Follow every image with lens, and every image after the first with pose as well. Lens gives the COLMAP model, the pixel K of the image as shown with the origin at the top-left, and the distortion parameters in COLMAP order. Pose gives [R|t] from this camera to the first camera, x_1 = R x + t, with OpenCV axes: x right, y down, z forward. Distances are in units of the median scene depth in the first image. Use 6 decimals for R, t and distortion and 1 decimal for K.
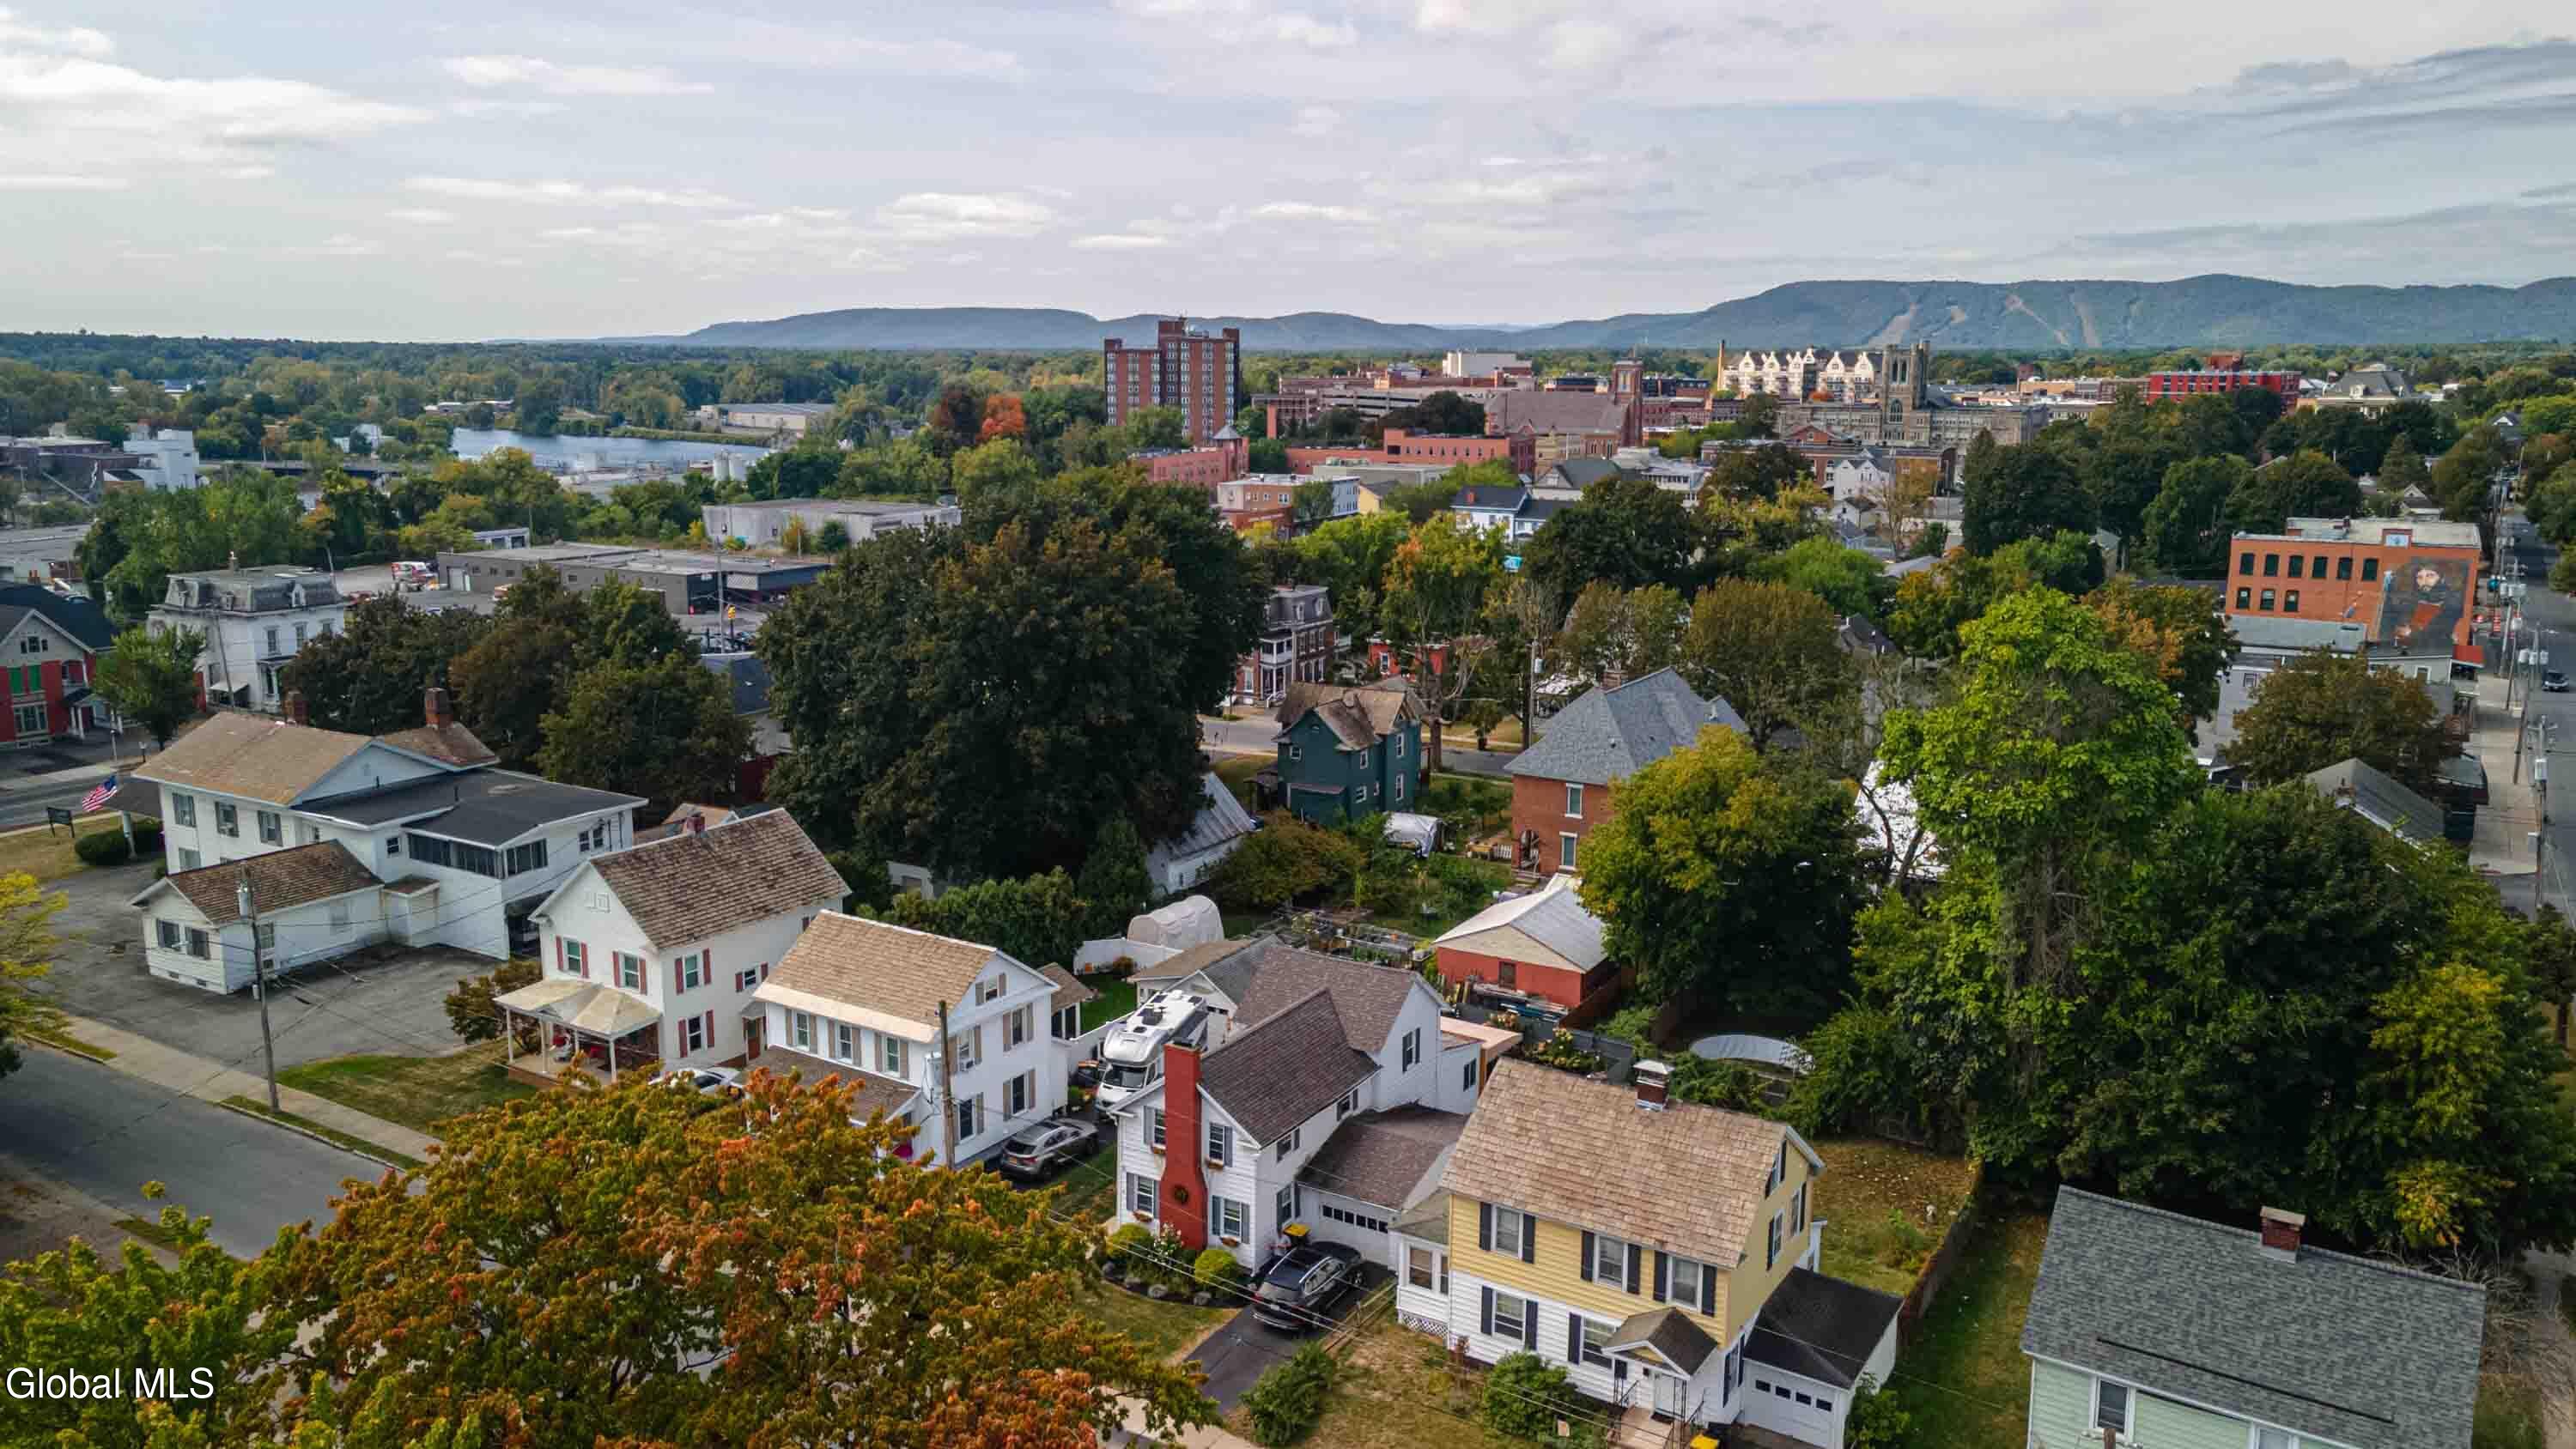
lens RADIAL K [[1897.5, 0, 1288.2], [0, 1897.5, 706.1], [0, 0, 1]] dist [0.007477, 0.116178]
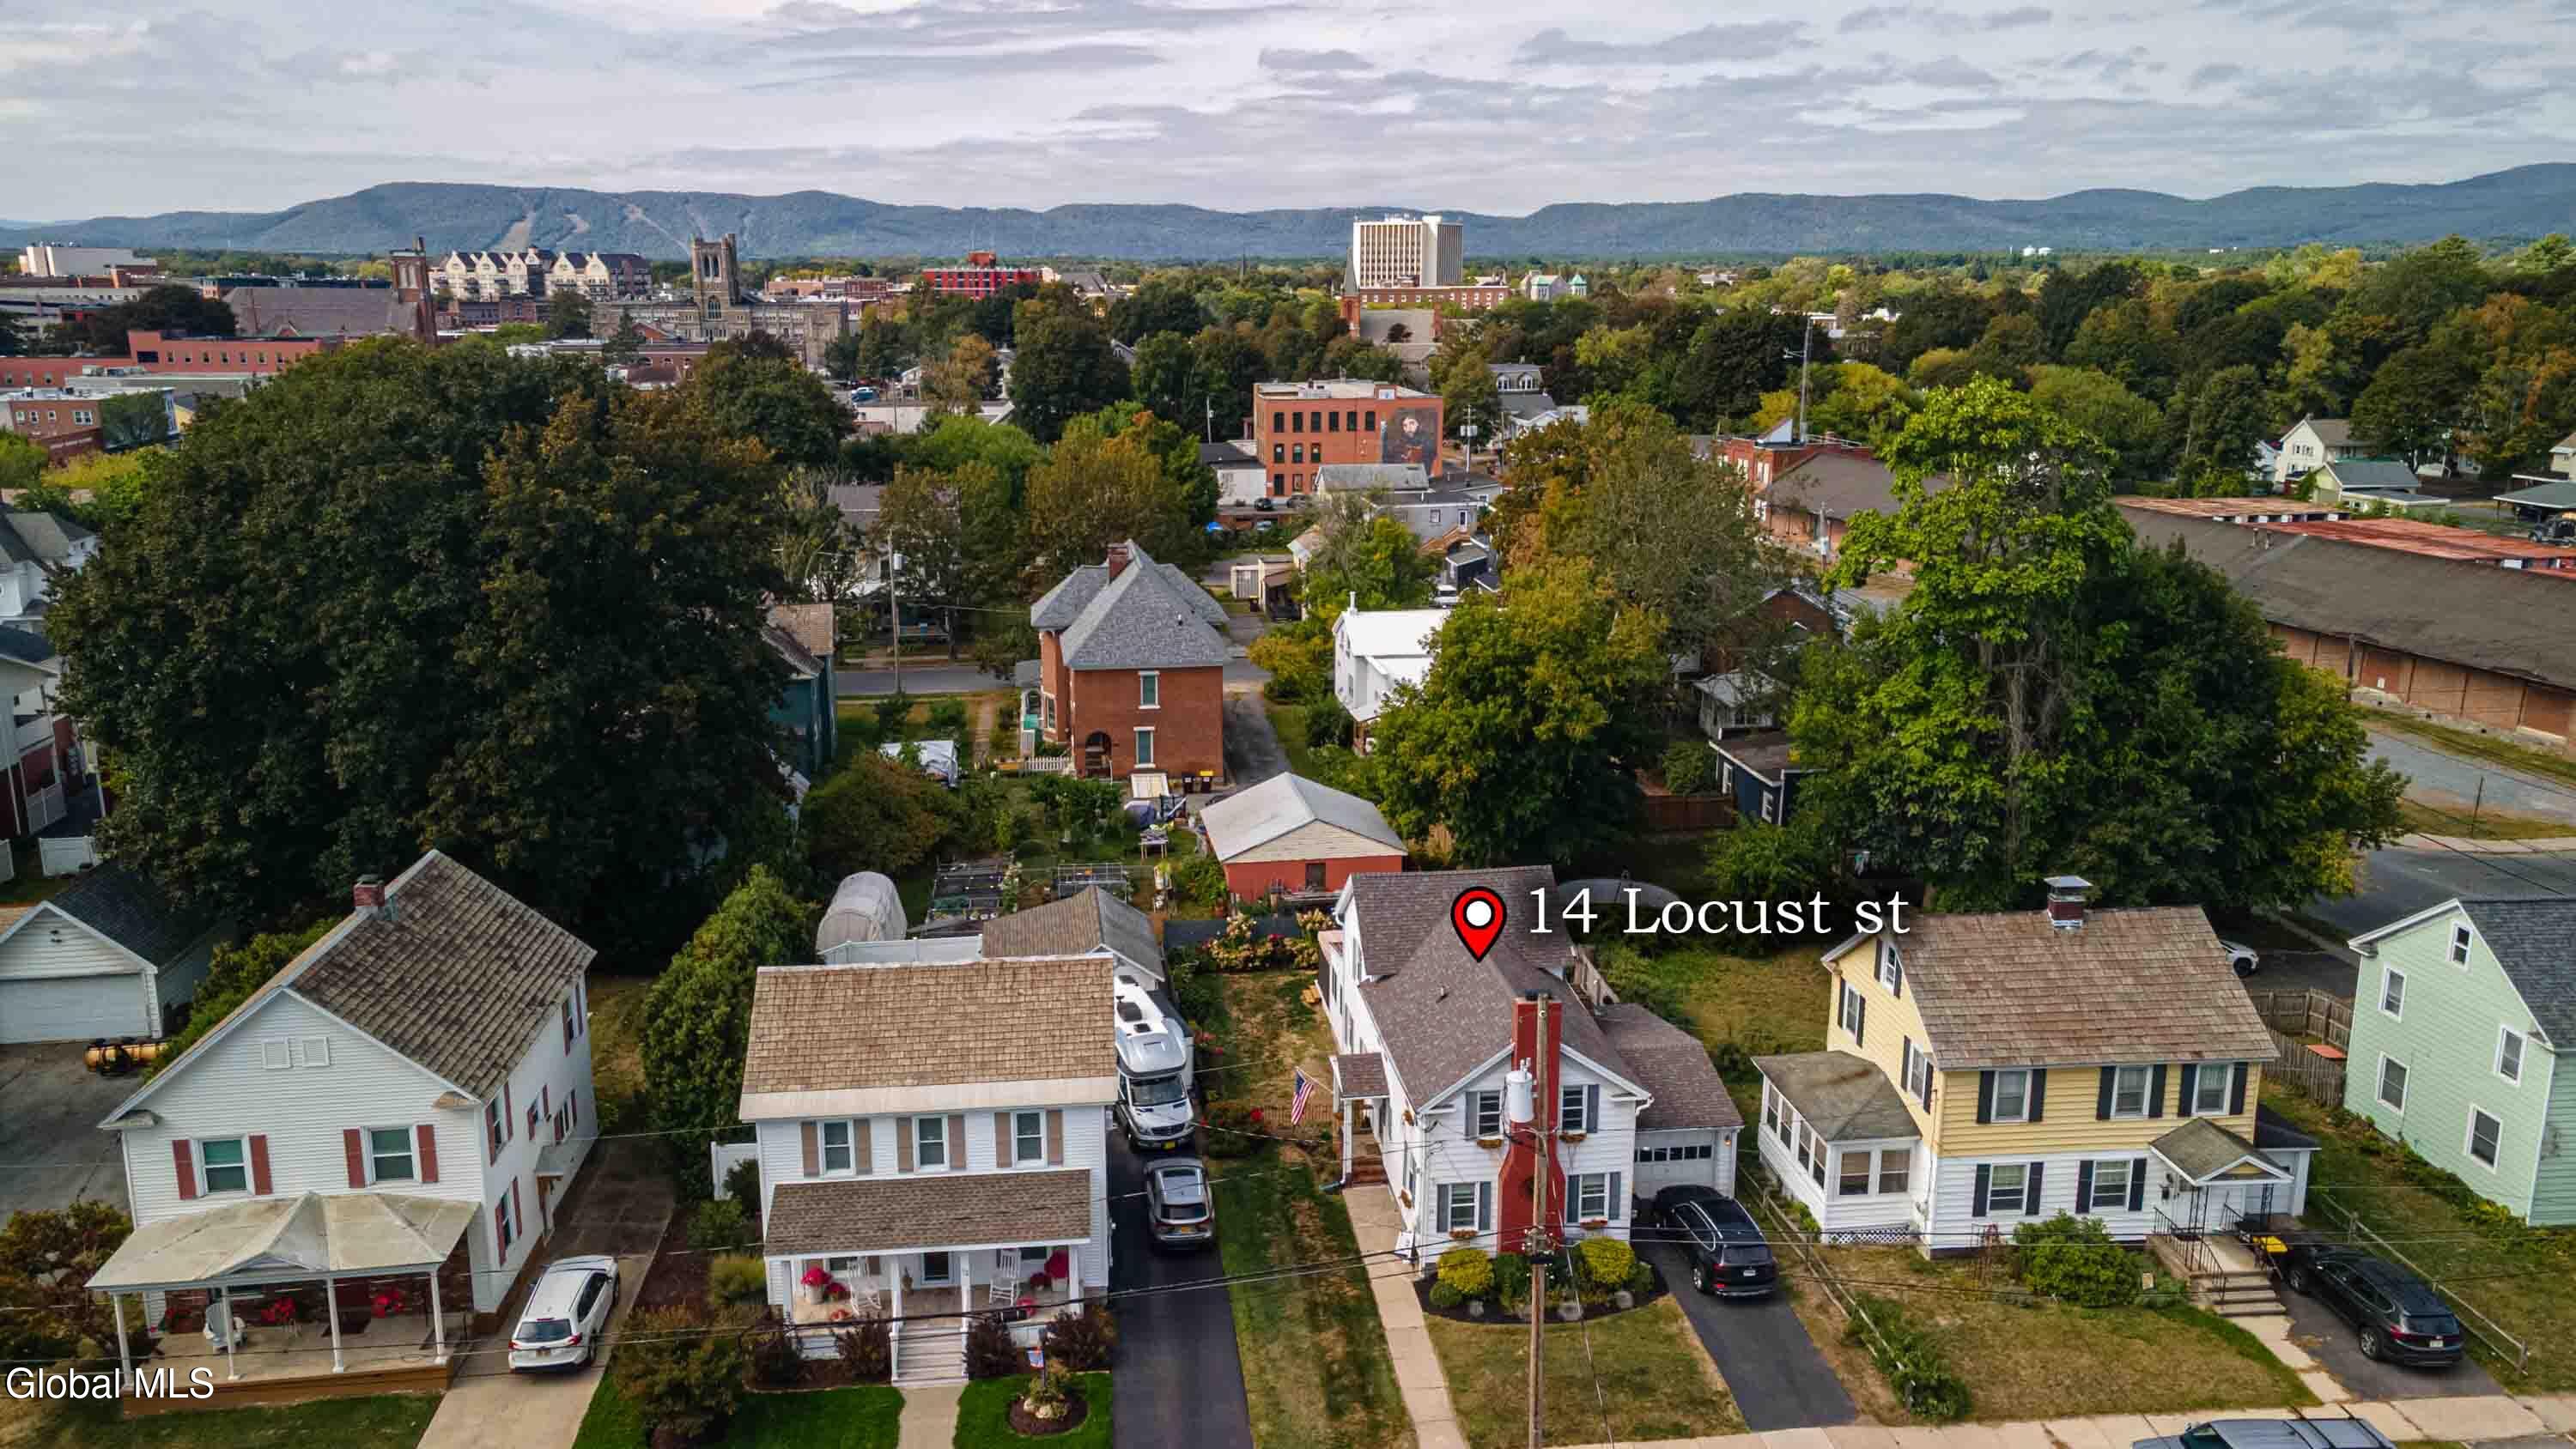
lens RADIAL K [[1897.5, 0, 1288.2], [0, 1897.5, 706.1], [0, 0, 1]] dist [0.007477, 0.116178]
pose [[0.775589, -0.148432, 0.613539, -0.528994], [0.121057, 0.988895, 0.086209, -0.017509], [-0.619521, 0.007410, 0.784945, 0.399641]]
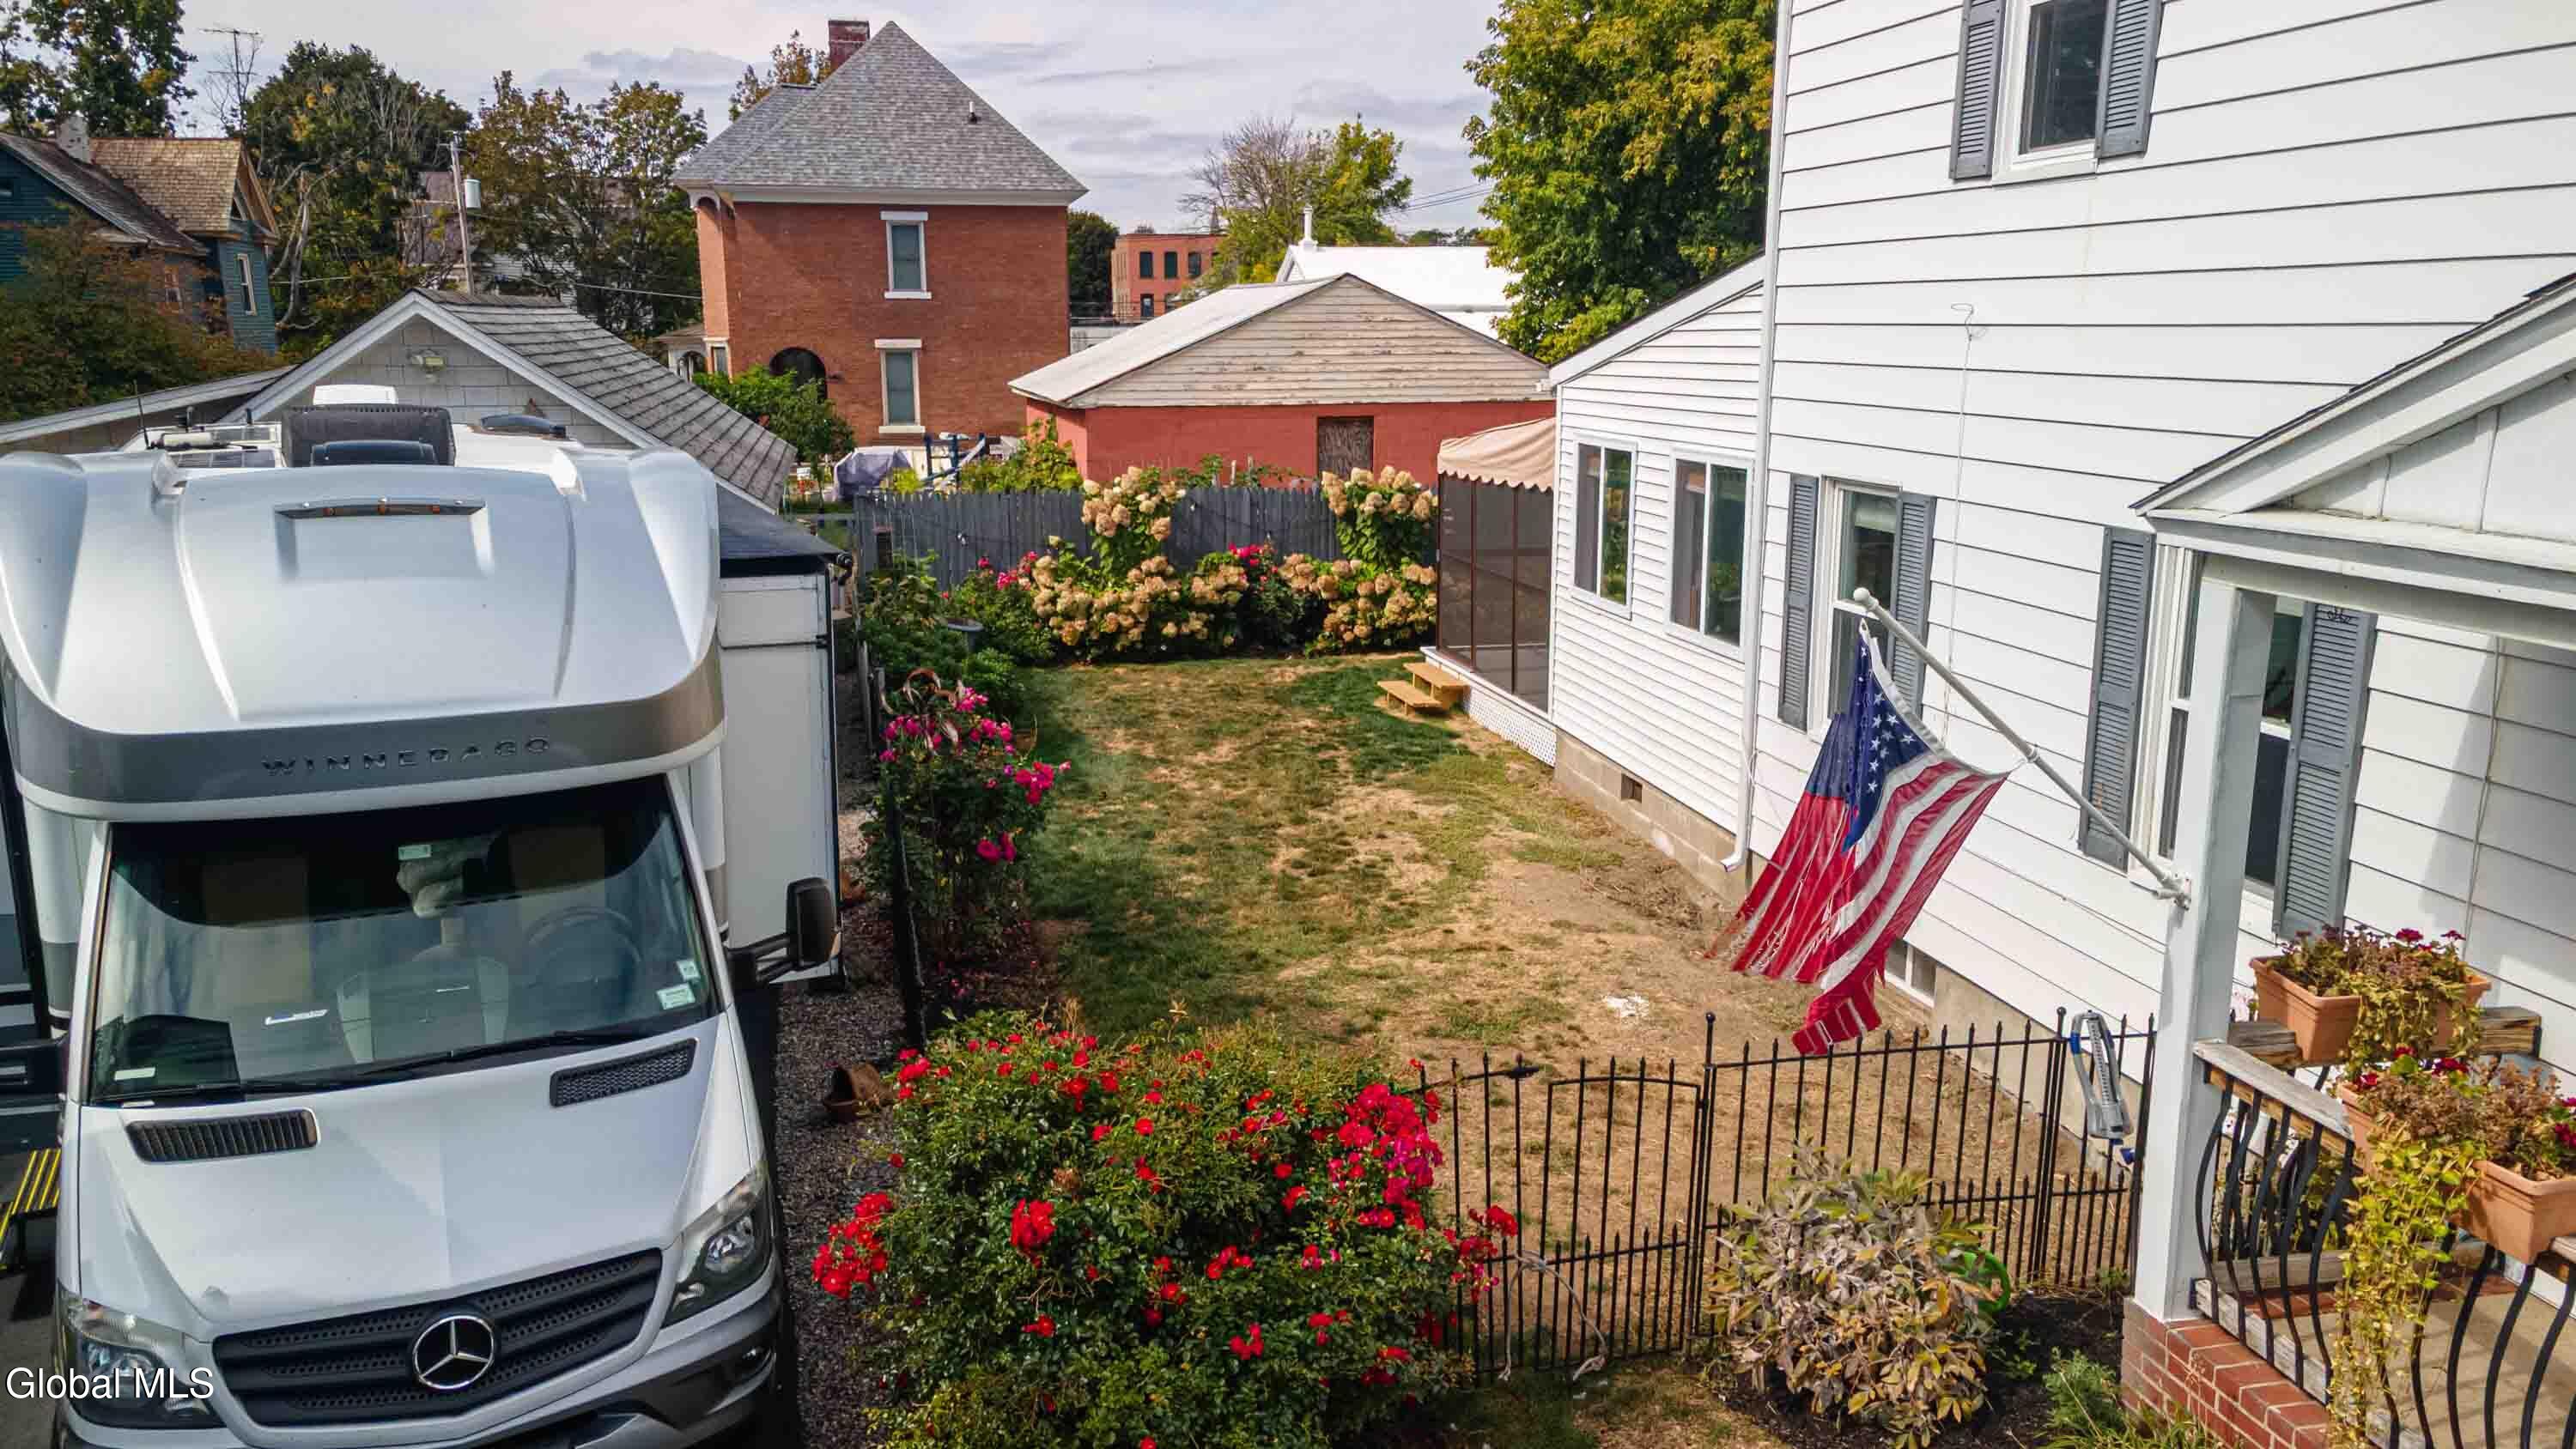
lens RADIAL K [[1897.5, 0, 1288.2], [0, 1897.5, 706.1], [0, 0, 1]] dist [0.007477, 0.116178]
pose [[0.724827, -0.142254, 0.674084, -0.121122], [0.135418, 0.988780, 0.063053, 0.200616], [-0.675490, 0.045580, 0.735959, 0.991675]]
